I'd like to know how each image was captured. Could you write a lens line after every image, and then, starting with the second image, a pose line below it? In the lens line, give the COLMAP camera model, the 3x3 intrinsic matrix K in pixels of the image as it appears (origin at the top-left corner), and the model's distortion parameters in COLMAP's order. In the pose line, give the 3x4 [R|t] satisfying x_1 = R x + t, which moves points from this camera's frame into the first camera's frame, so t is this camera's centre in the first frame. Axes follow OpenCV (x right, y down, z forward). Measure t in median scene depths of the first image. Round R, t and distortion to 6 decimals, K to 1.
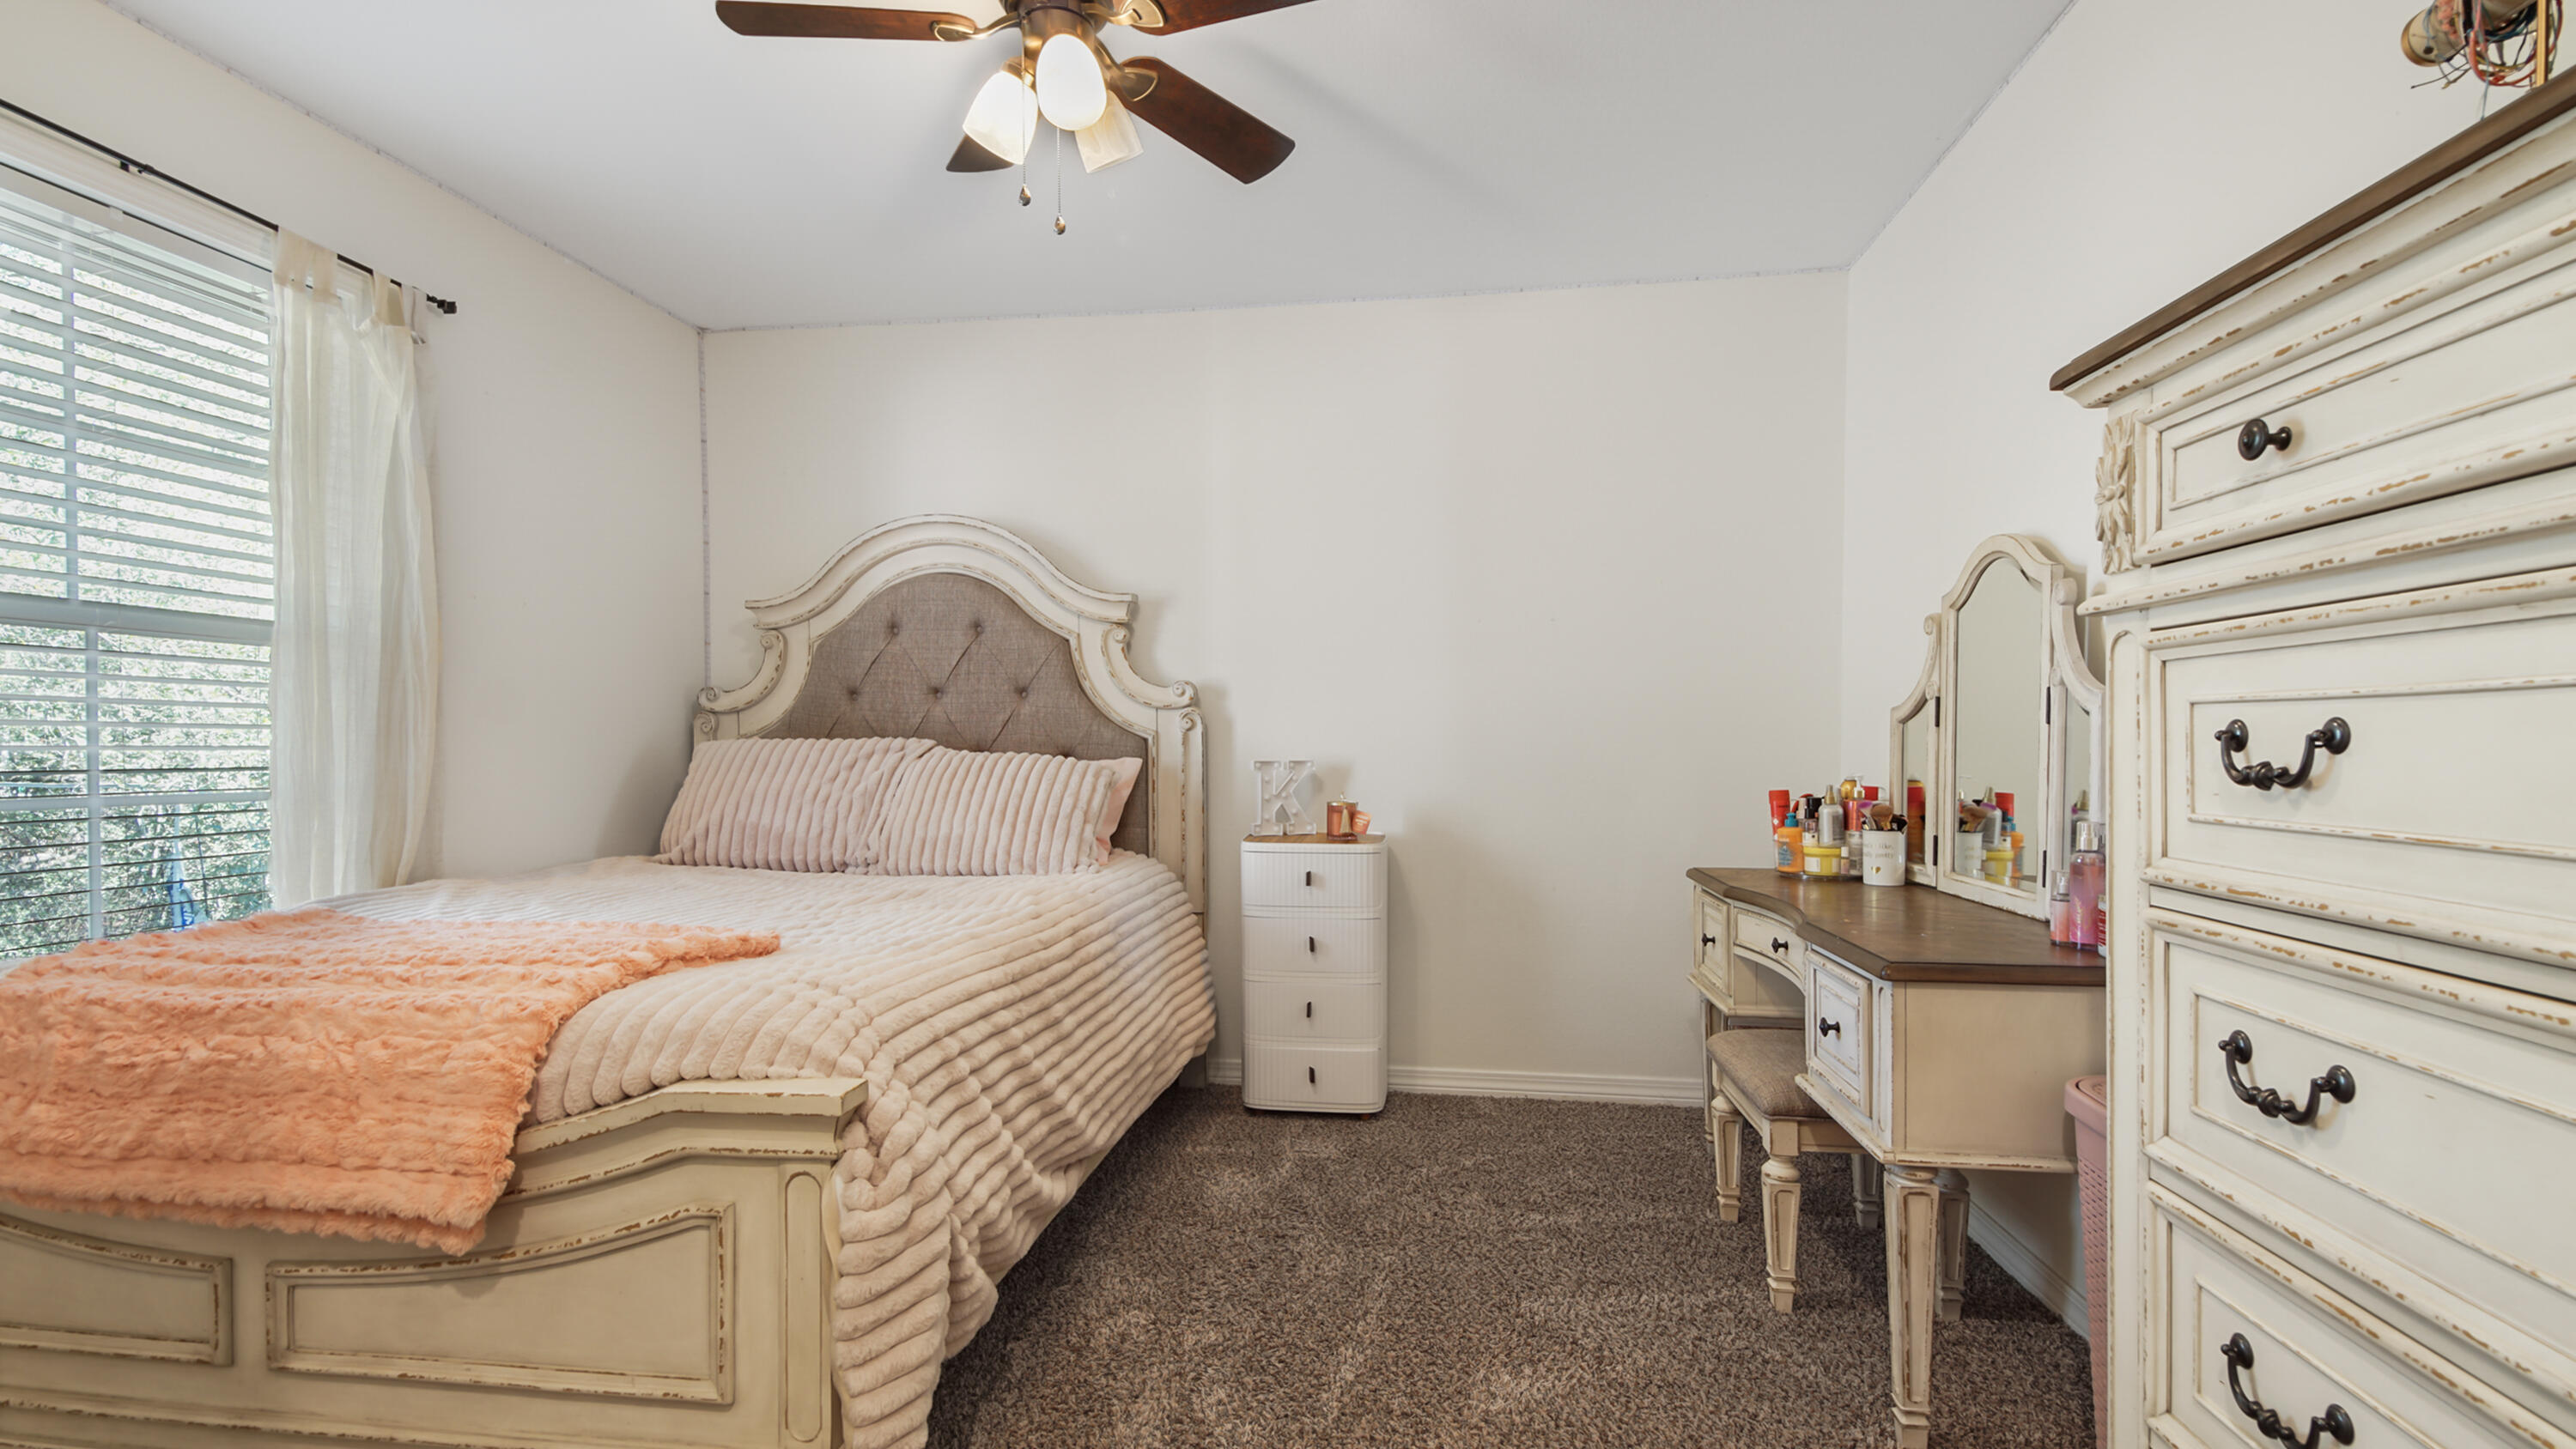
lens RADIAL K [[1124.5, 0, 1280.2], [0, 1124.5, 743.2], [0, 0, 1]] dist [0.037310, -0.021923]
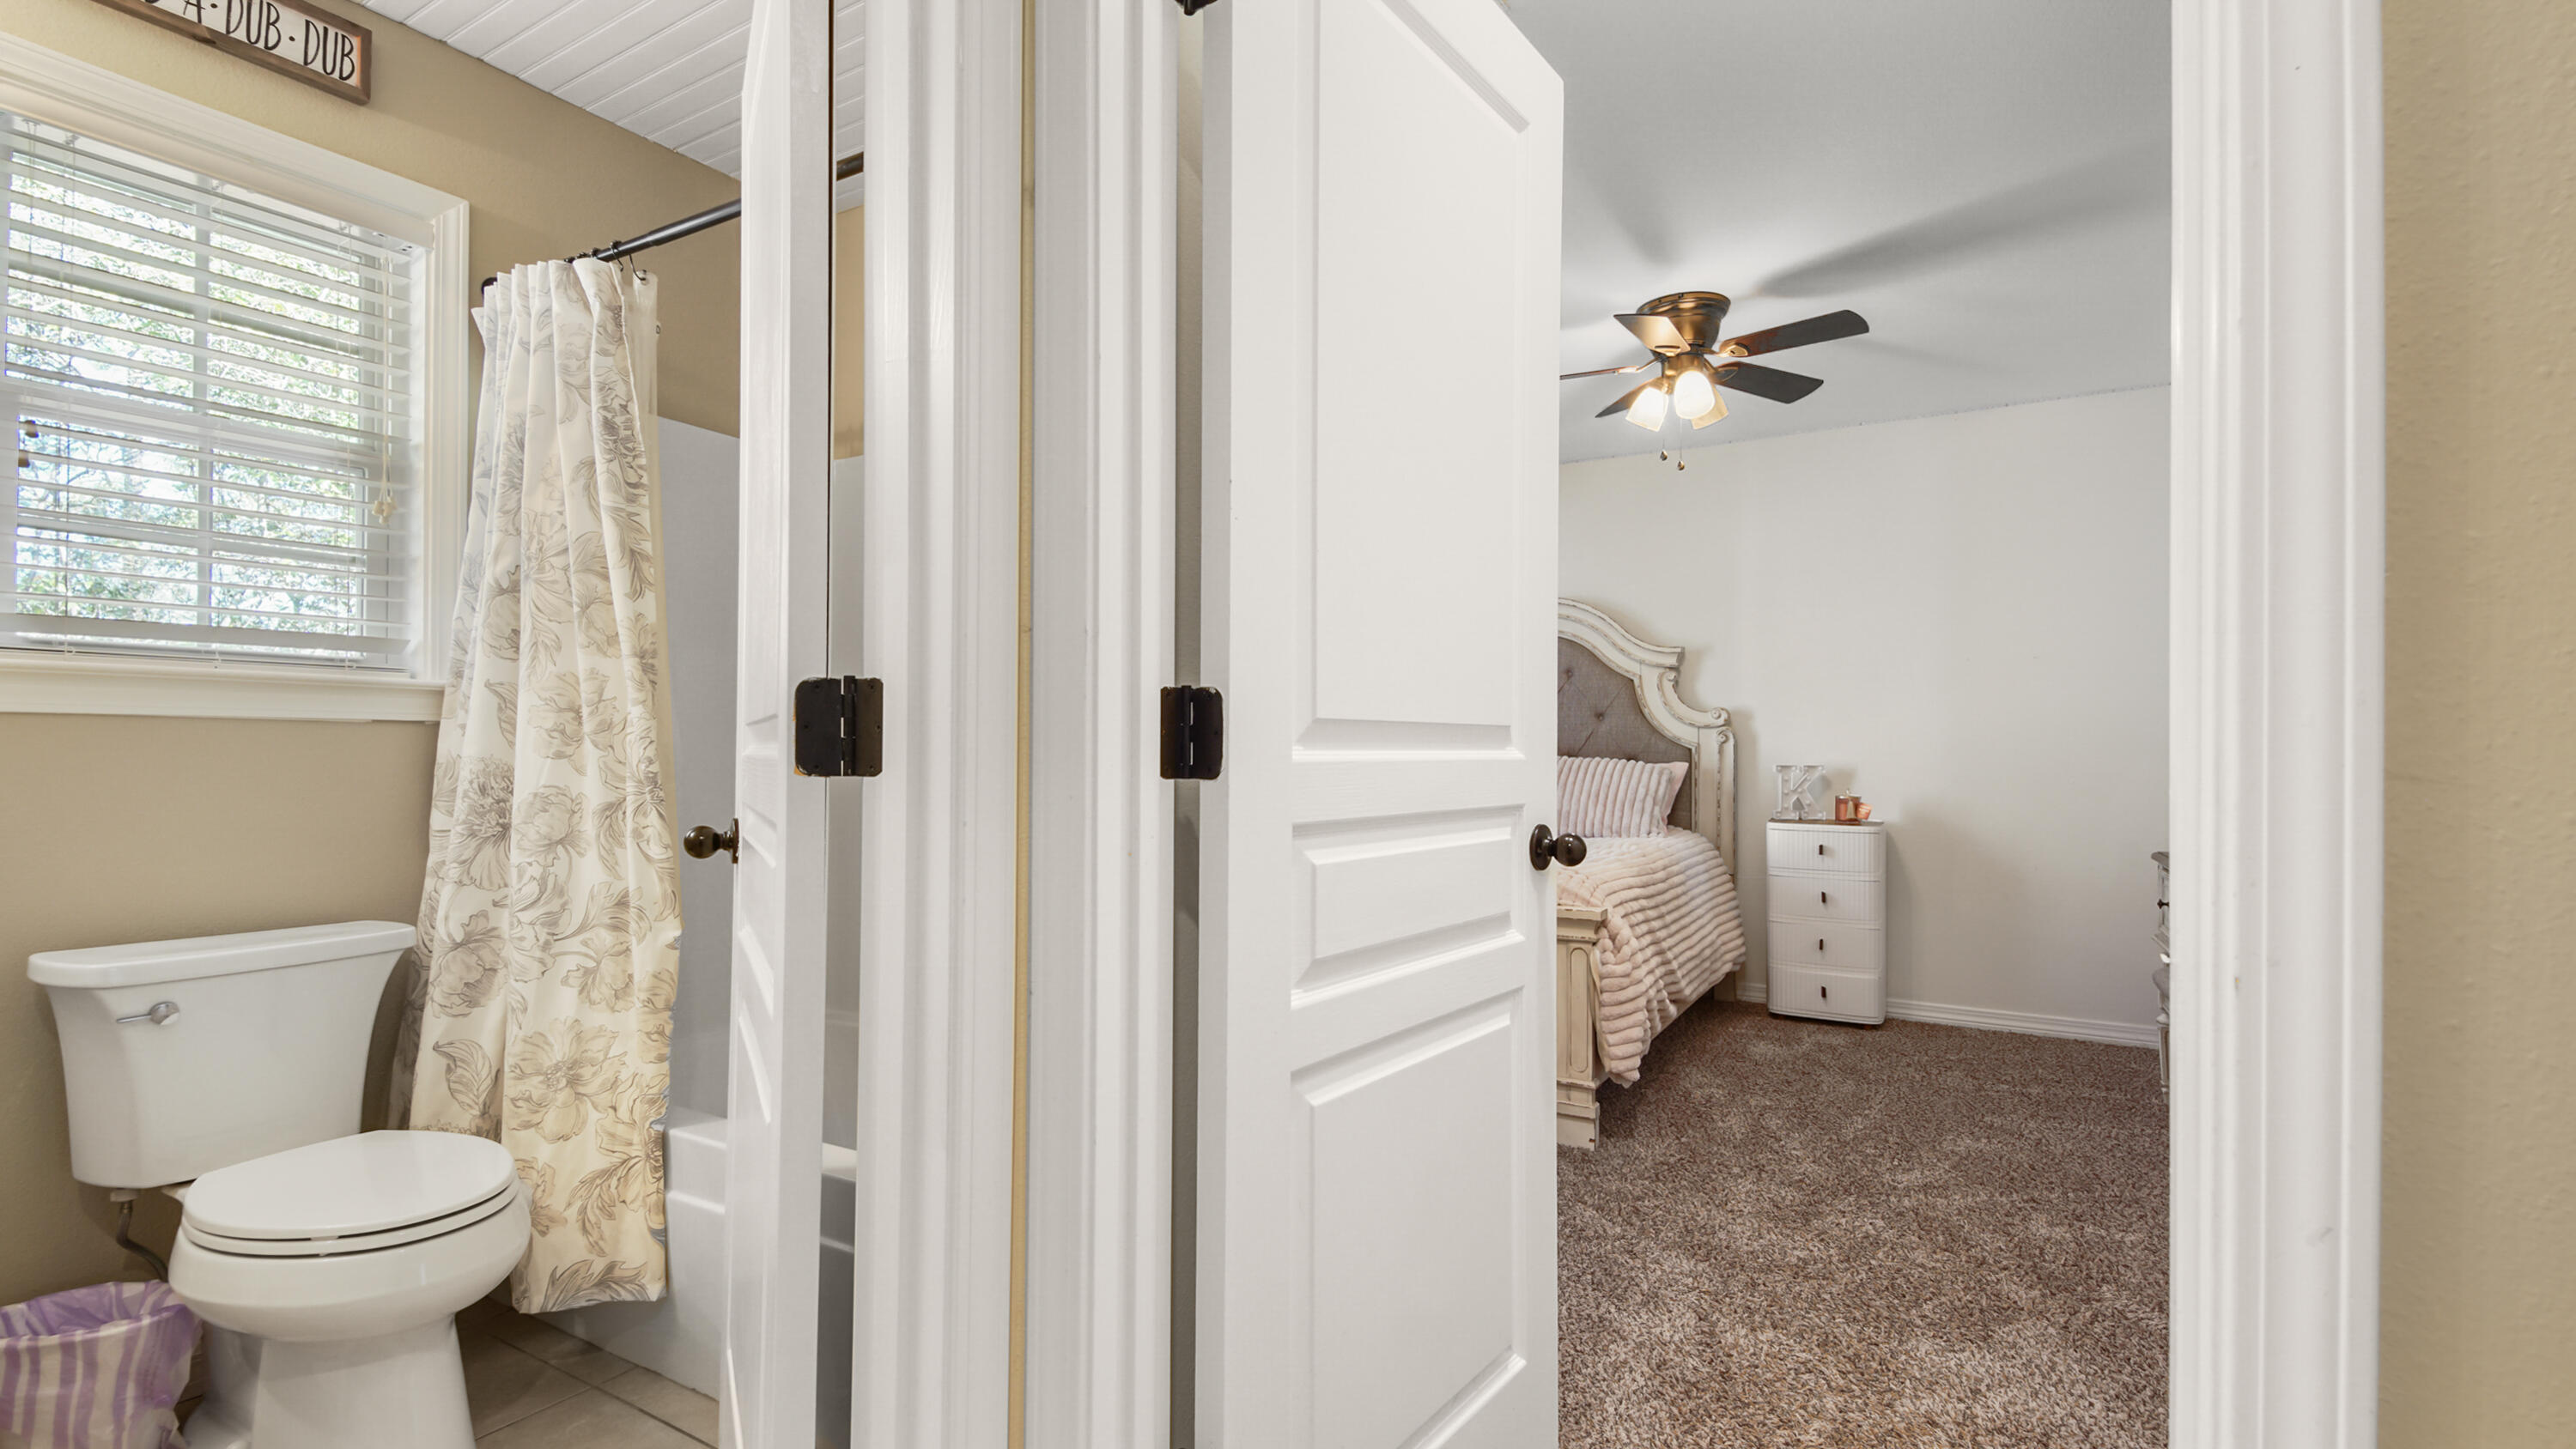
lens RADIAL K [[1124.5, 0, 1280.2], [0, 1124.5, 743.2], [0, 0, 1]] dist [0.037310, -0.021923]
pose [[0.923029, 0.003863, -0.384710, -0.053204], [-0.006868, 0.999956, -0.006438, 0.001741], [0.384668, 0.008584, 0.923015, -0.549639]]
